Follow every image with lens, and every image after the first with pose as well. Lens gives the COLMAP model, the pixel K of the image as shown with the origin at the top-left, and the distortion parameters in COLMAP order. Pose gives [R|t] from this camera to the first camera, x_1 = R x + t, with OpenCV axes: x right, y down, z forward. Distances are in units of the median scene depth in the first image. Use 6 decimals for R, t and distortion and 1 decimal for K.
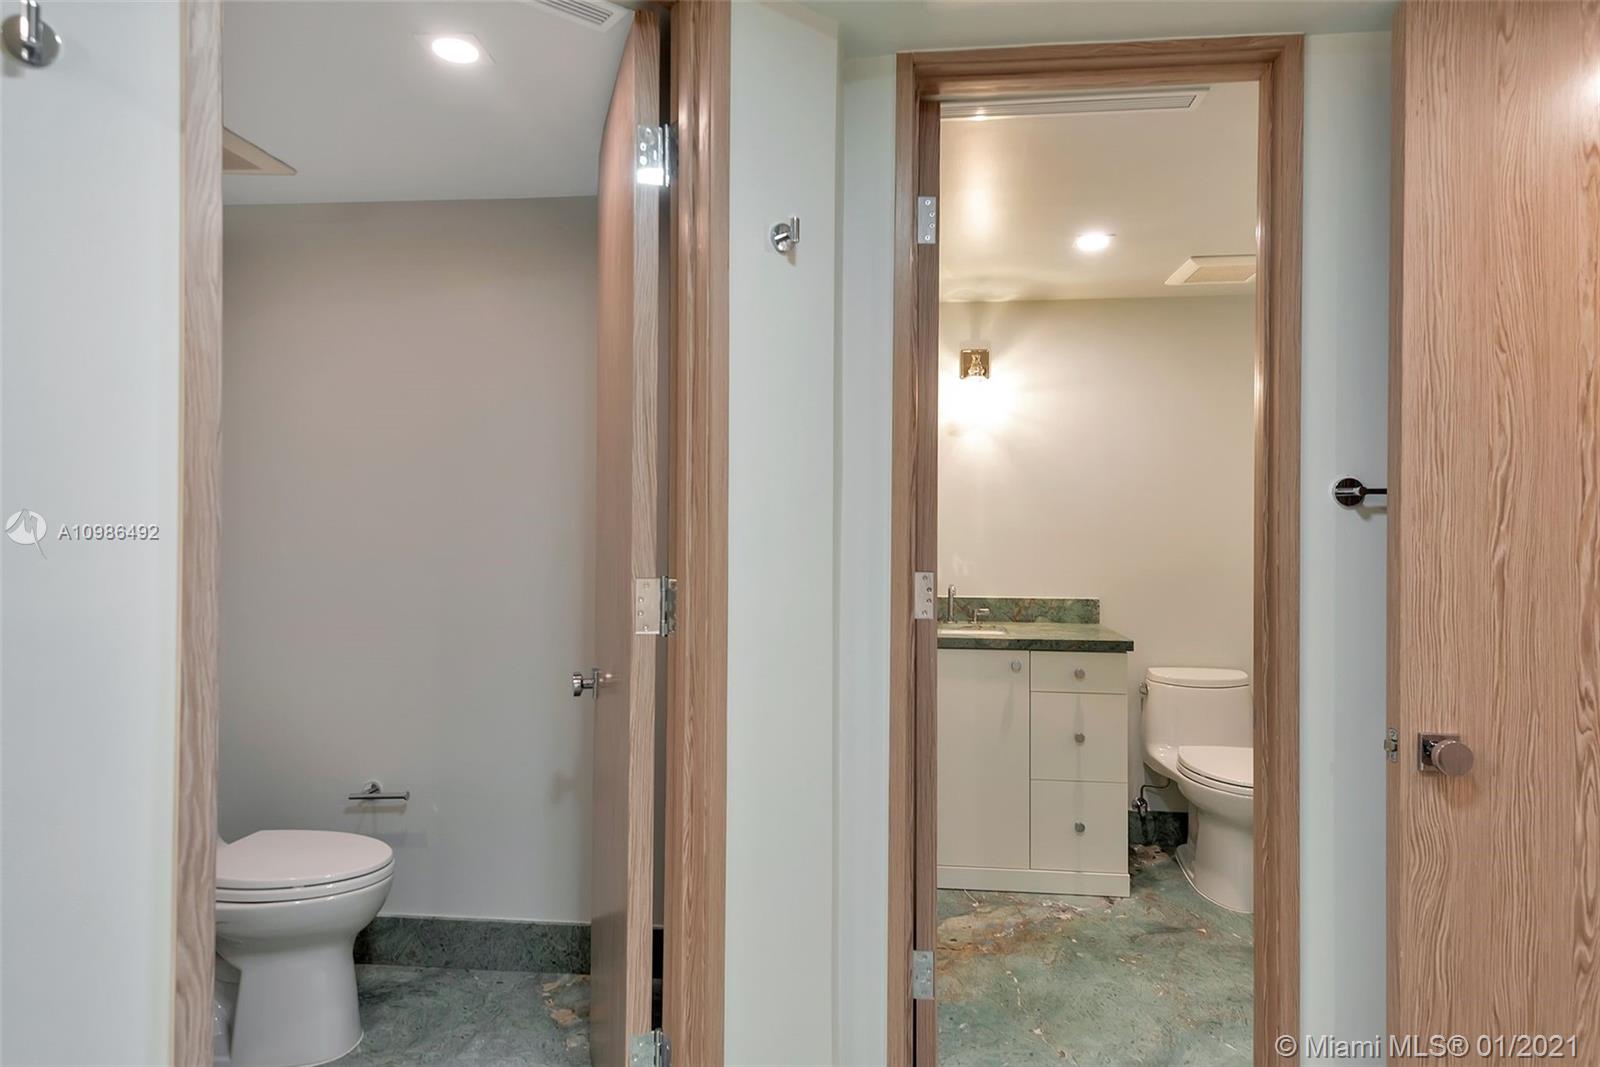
lens RADIAL K [[934.8, 0, 798.5], [0, 934.8, 525.3], [0, 0, 1]] dist [0.026710, -0.002506]
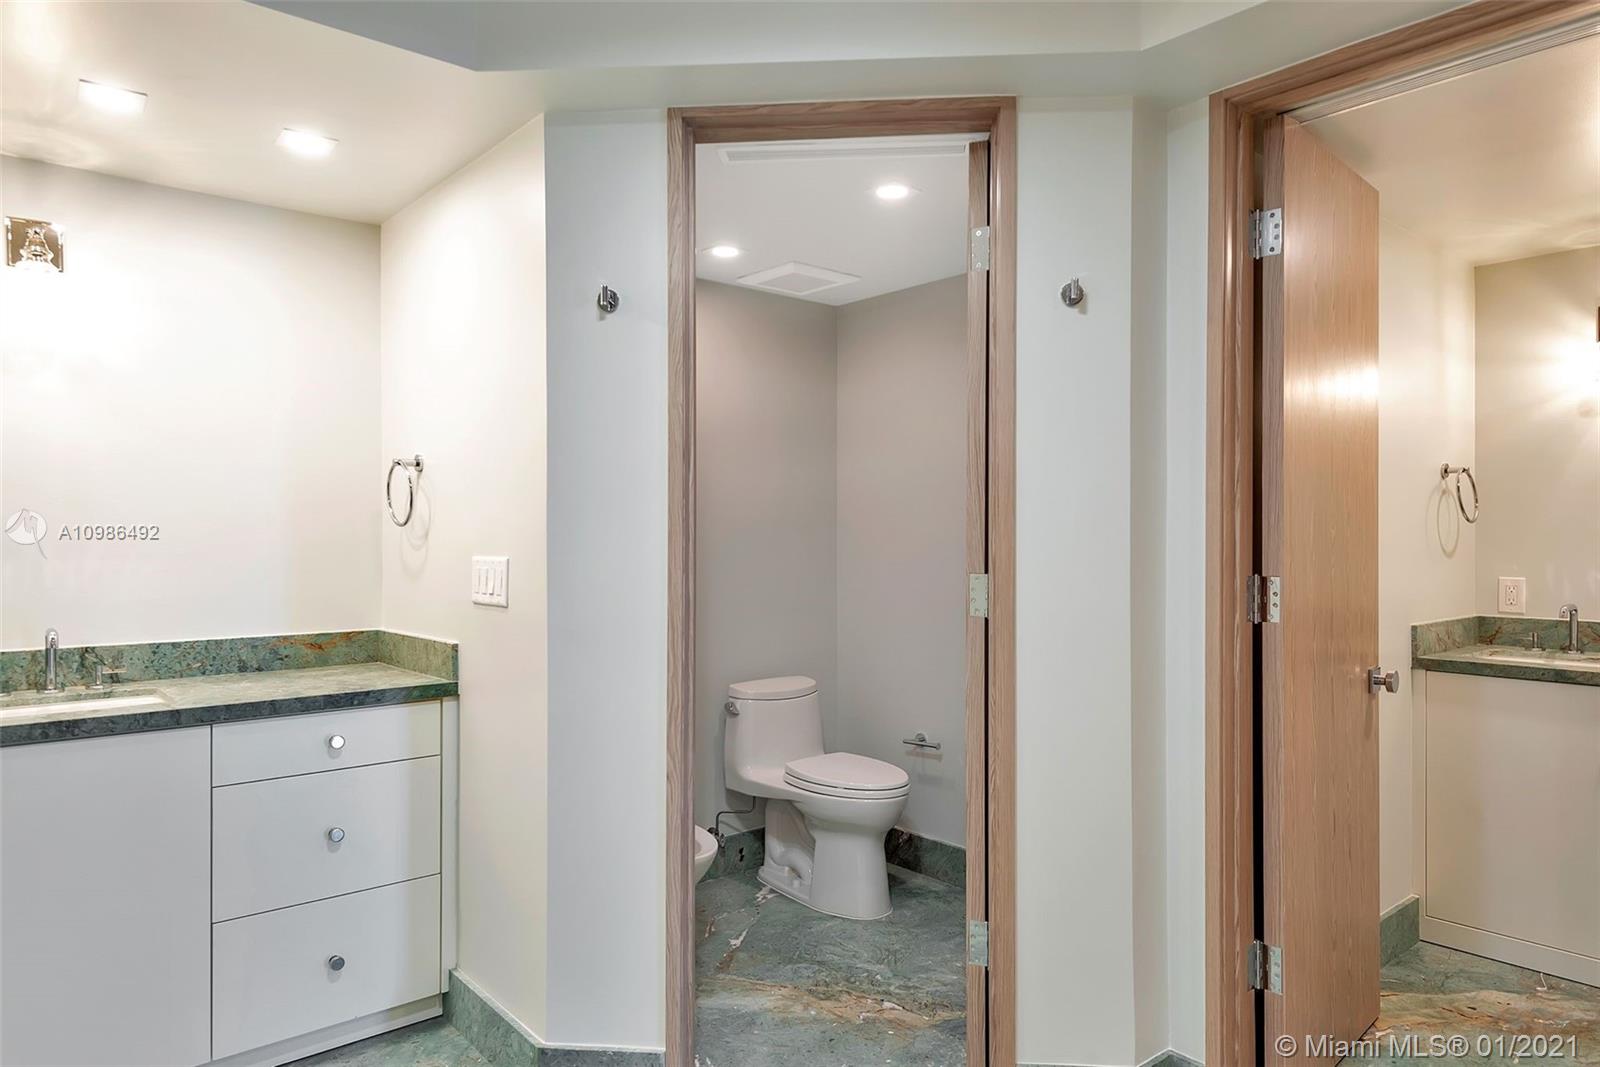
lens RADIAL K [[1009.6, 0, 799.0], [0, 1009.6, 534.0], [0, 0, 1]] dist [0.025313, -0.007059]
pose [[0.725120, -0.004178, -0.688610, 0.402538], [0.004842, 0.999988, -0.000968, 0.001262], [0.688606, -0.002632, 0.725131, -0.123120]]
